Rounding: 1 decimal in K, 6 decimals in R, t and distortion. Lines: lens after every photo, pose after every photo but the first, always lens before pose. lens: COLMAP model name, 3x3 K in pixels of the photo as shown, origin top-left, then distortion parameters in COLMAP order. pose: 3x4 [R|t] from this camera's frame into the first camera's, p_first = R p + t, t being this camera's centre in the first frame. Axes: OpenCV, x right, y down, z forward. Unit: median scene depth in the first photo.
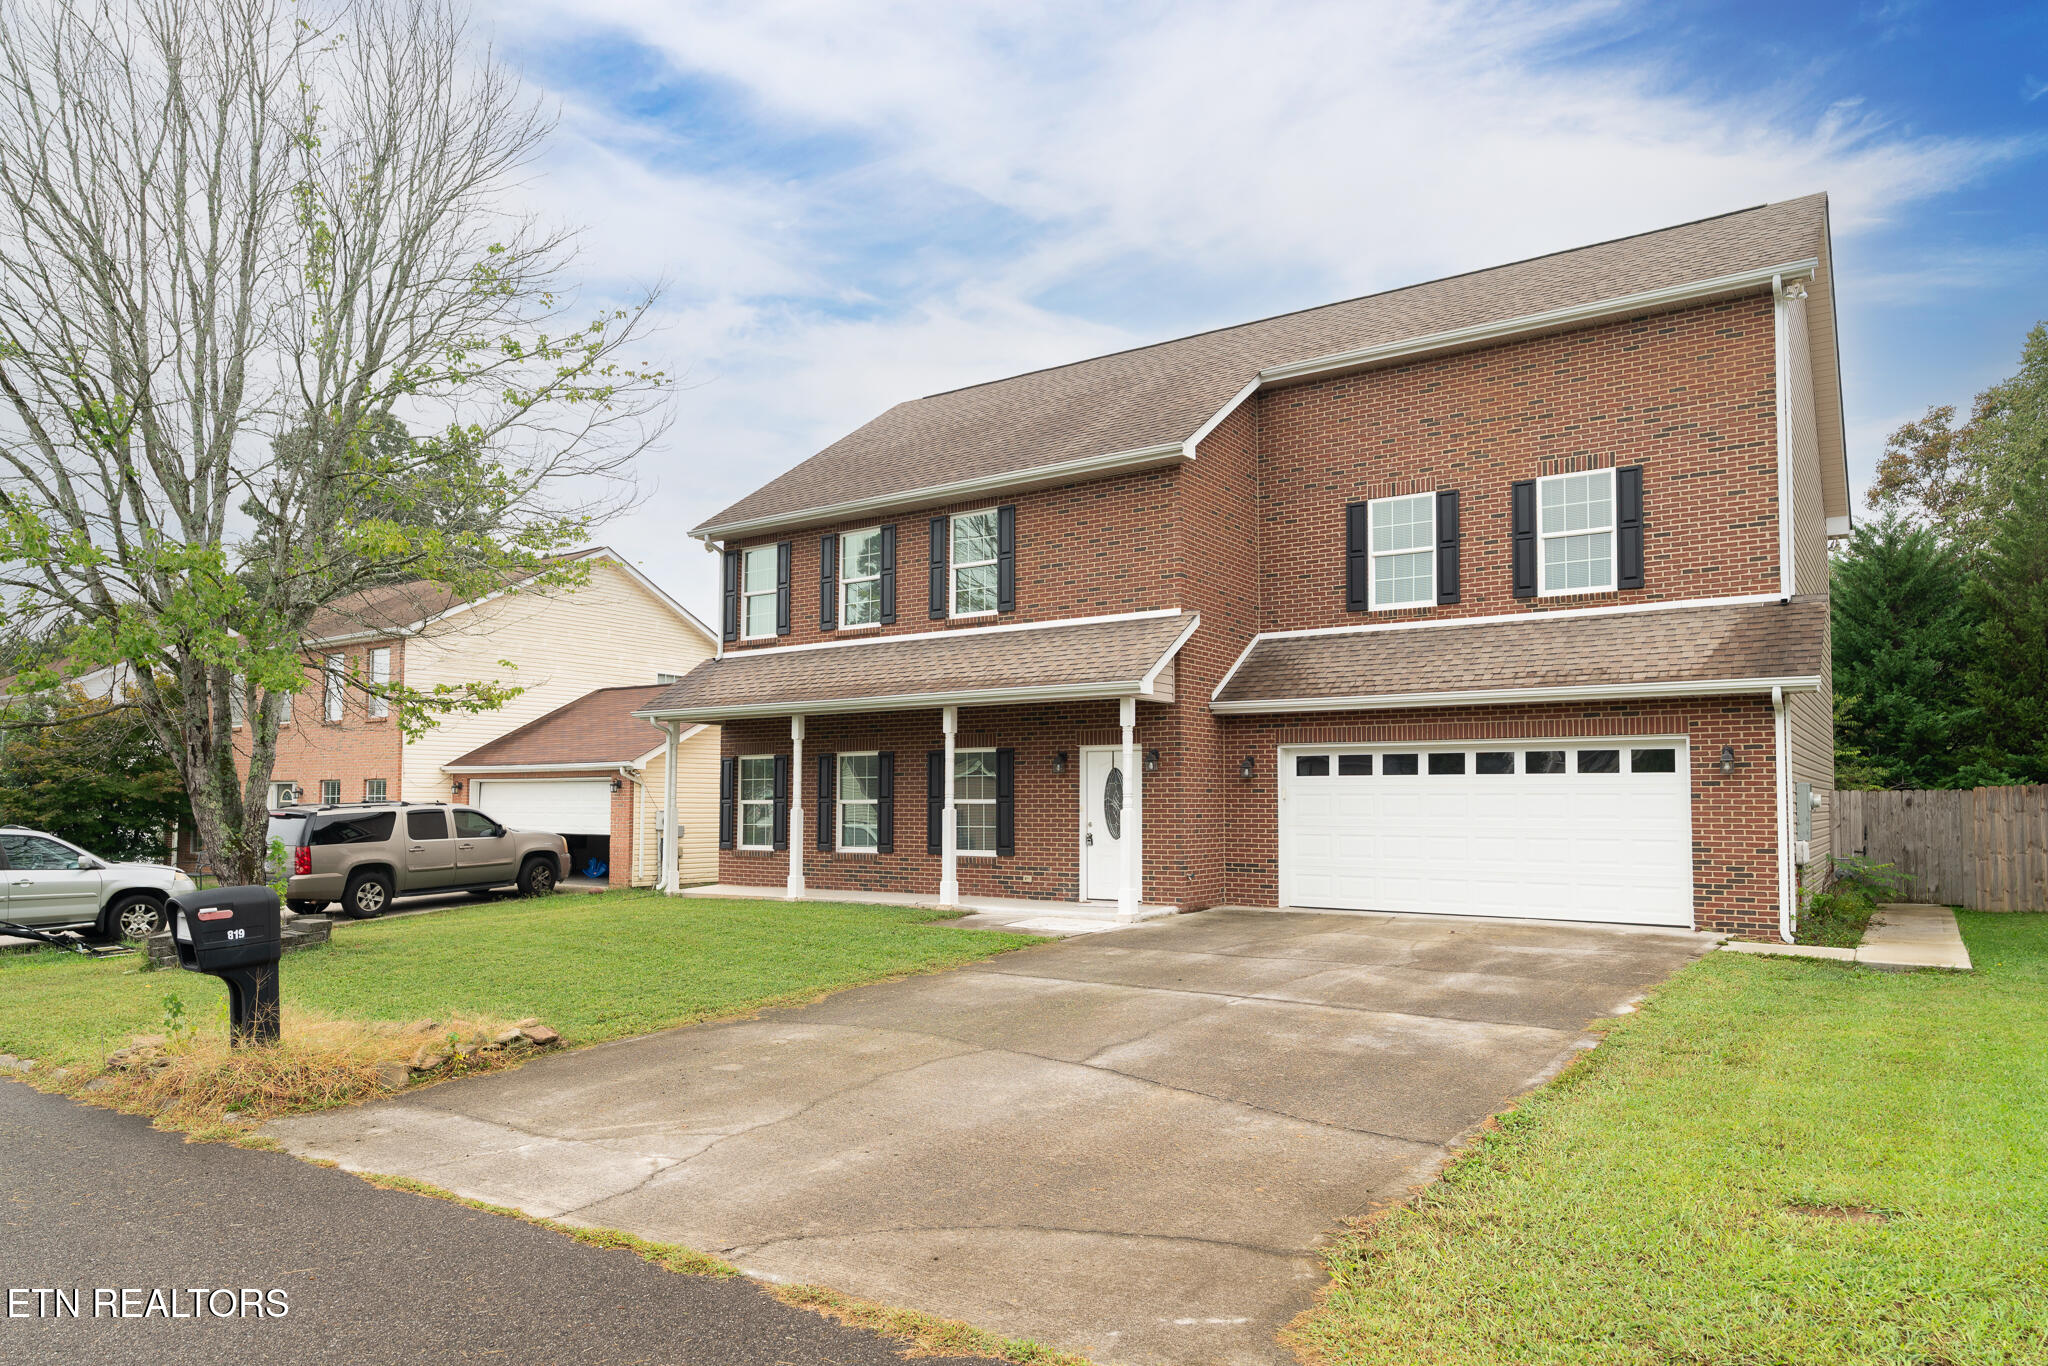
lens RADIAL K [[1278.9, 0, 1008.6], [0, 1278.9, 737.1], [0, 0, 1]] dist [-0.003514, -0.001708]
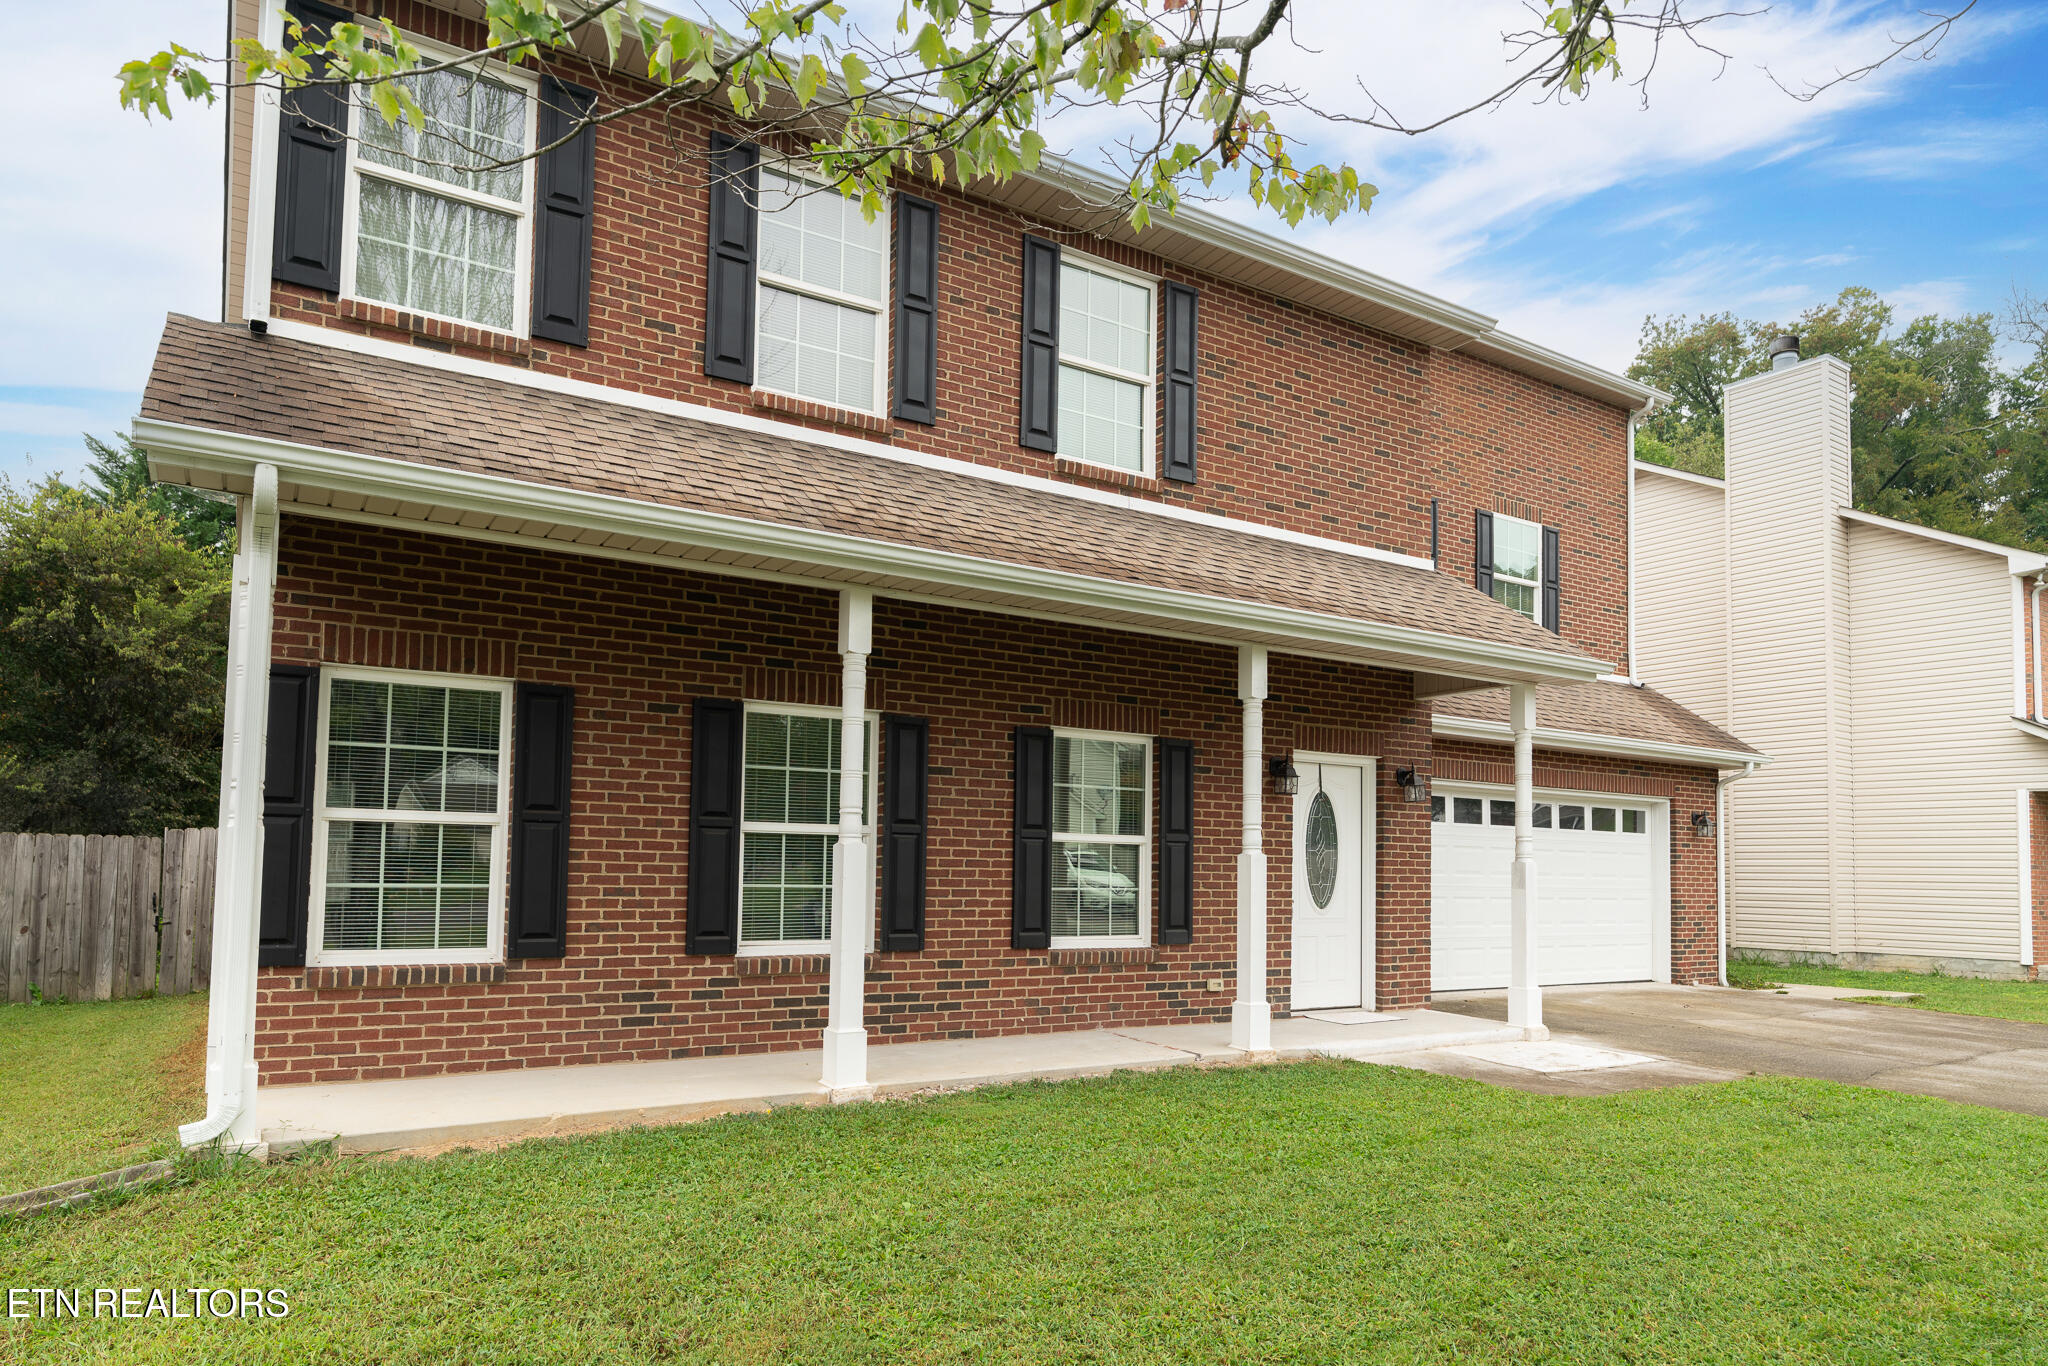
lens RADIAL K [[1254.0, 0, 1006.2], [0, 1254.0, 796.4], [0, 0, 1]] dist [-0.002033, 0.000561]
pose [[0.393419, 0.058522, 0.917495, -0.530397], [-0.067326, 0.997126, -0.034732, 0.057905], [-0.916891, -0.048107, 0.396228, 0.908896]]
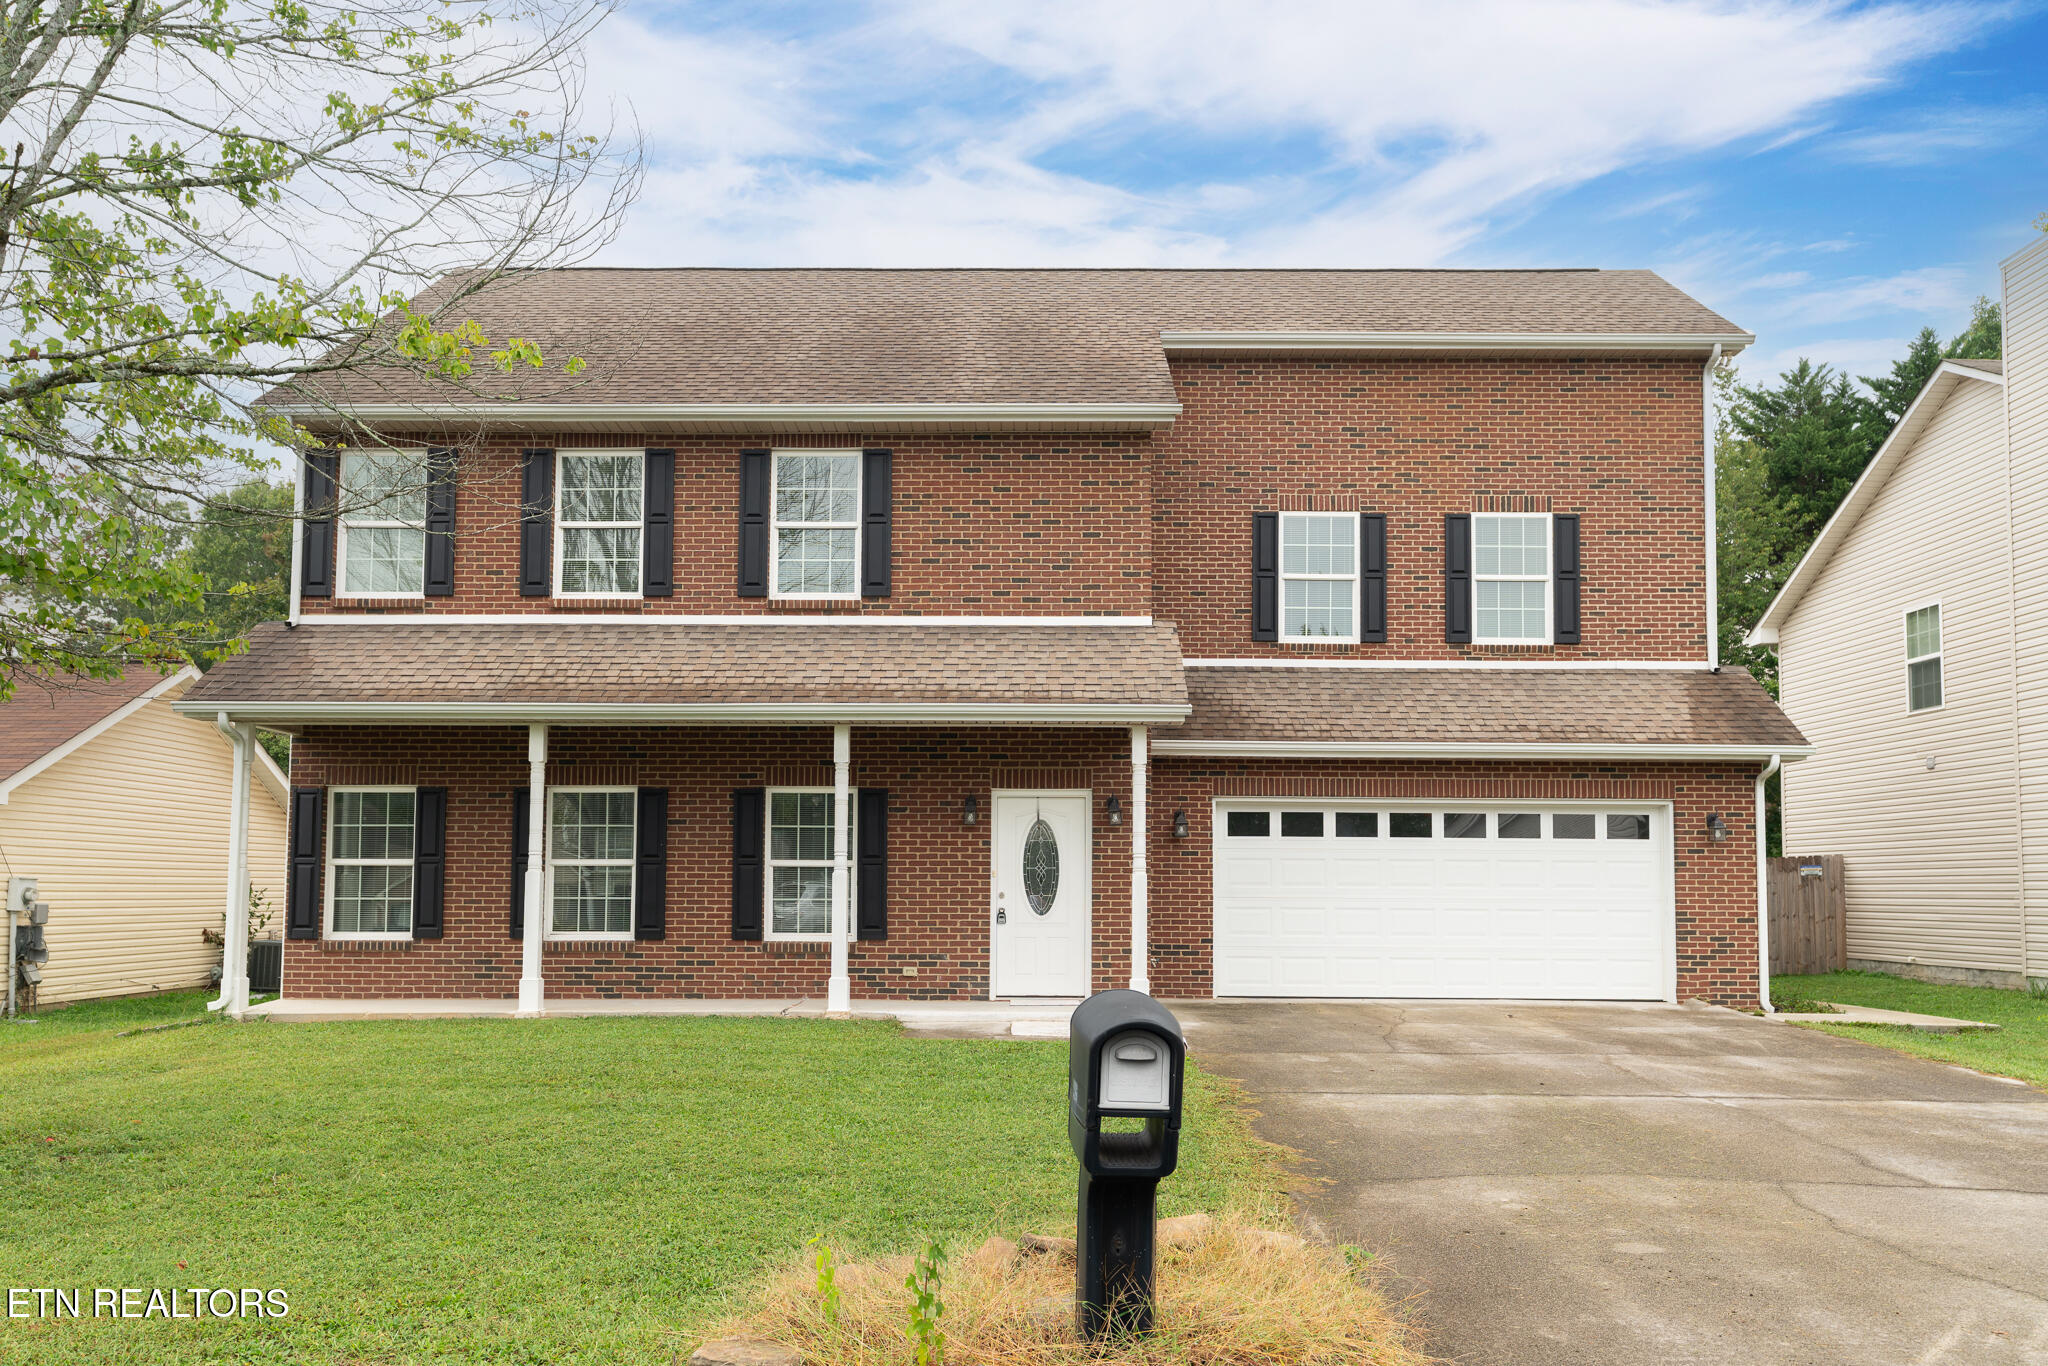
lens RADIAL K [[1577.6, 0, 999.6], [0, 1577.6, 774.4], [0, 0, 1]] dist [0.009786, -0.004508]
pose [[0.827694, 0.043672, 0.559478, -0.461033], [-0.034436, 0.999041, -0.027039, 0.023479], [-0.560123, 0.003114, 0.828404, 0.247218]]
